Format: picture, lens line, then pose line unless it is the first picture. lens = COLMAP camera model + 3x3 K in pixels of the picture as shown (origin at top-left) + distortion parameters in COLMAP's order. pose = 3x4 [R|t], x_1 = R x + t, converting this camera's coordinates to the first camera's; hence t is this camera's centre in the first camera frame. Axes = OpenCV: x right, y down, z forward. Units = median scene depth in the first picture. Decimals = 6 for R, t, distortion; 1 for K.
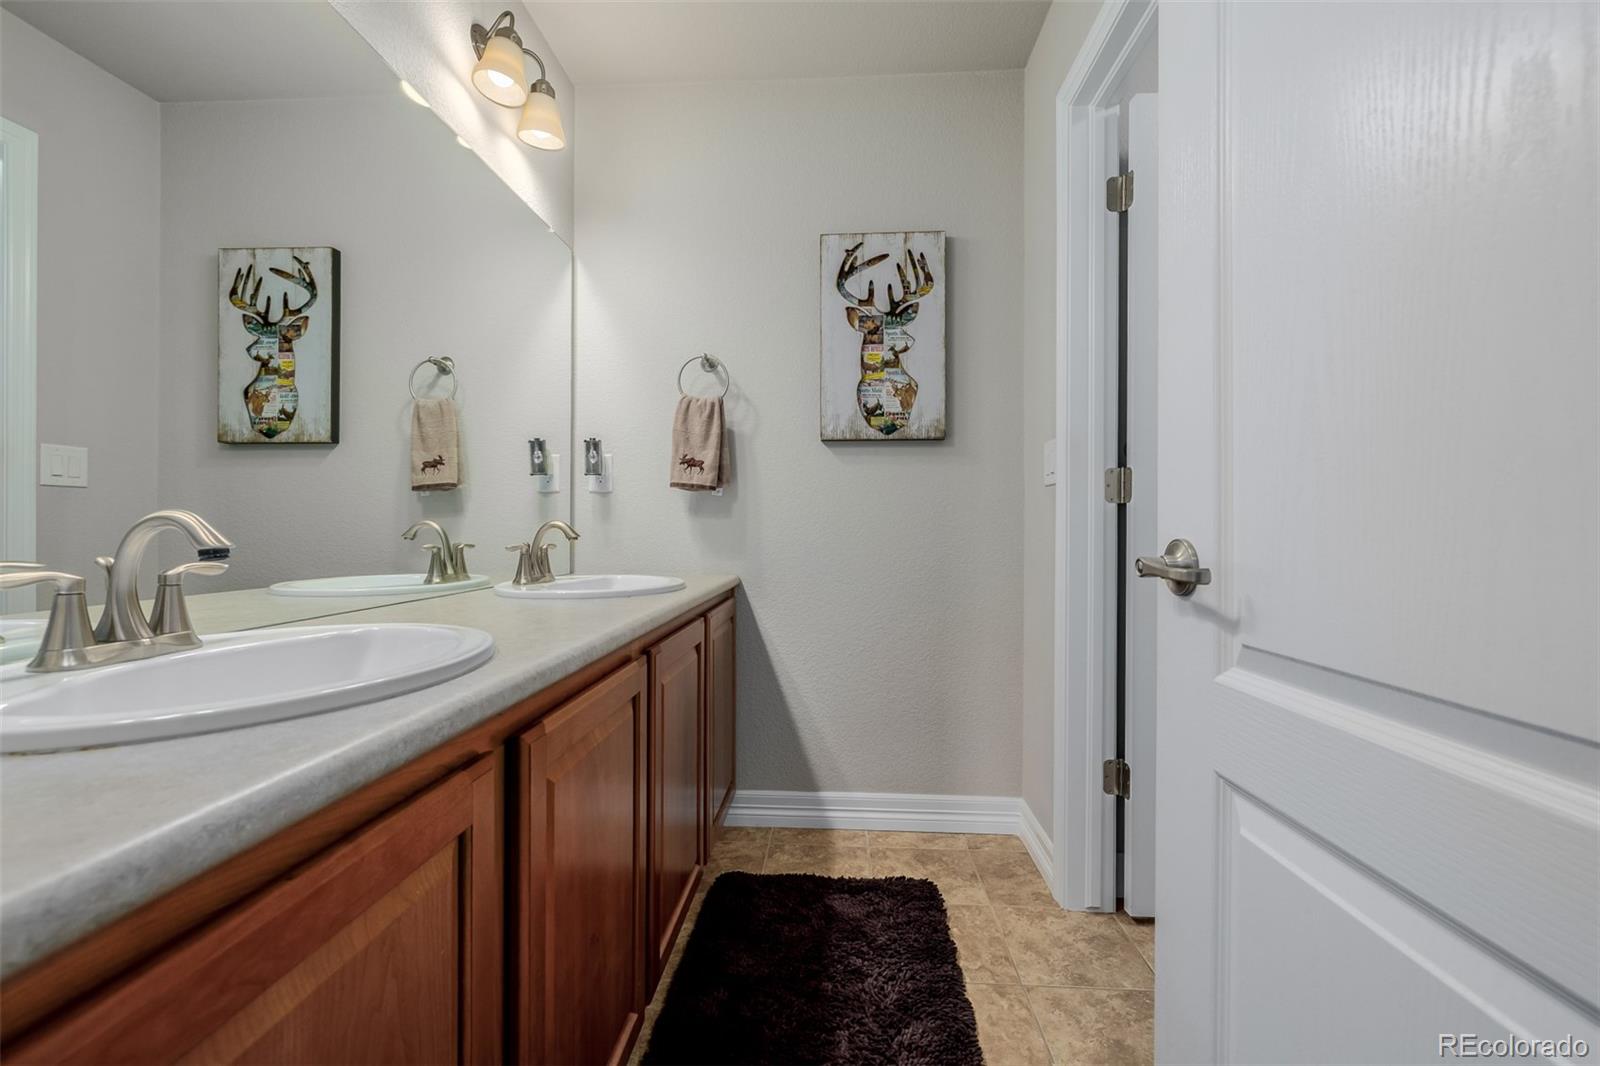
lens RADIAL K [[670.9, 0, 794.4], [0, 670.9, 536.8], [0, 0, 1]] dist [-0.001385, 0.000584]
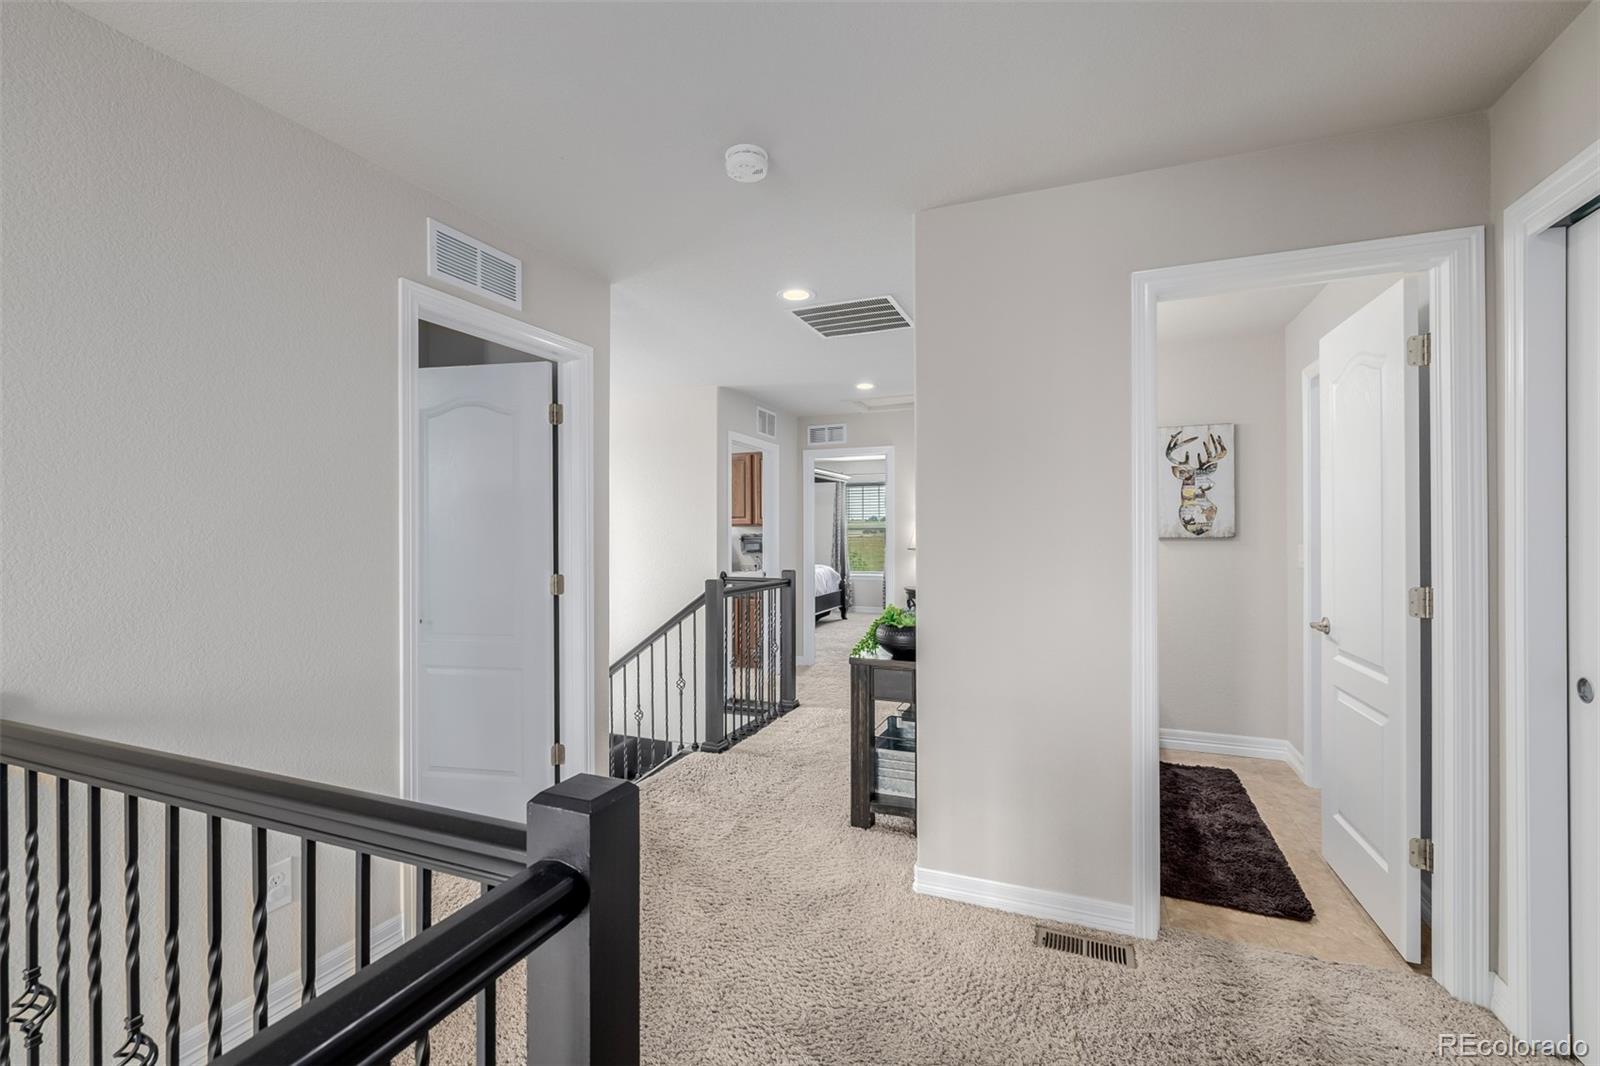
lens RADIAL K [[670.9, 0, 794.4], [0, 670.9, 536.8], [0, 0, 1]] dist [-0.001385, 0.000584]
pose [[0.942029, -0.006679, -0.335464, -0.283475], [0.003252, 0.999937, -0.010775, -0.131757], [0.335514, 0.009059, 0.941992, -1.085544]]
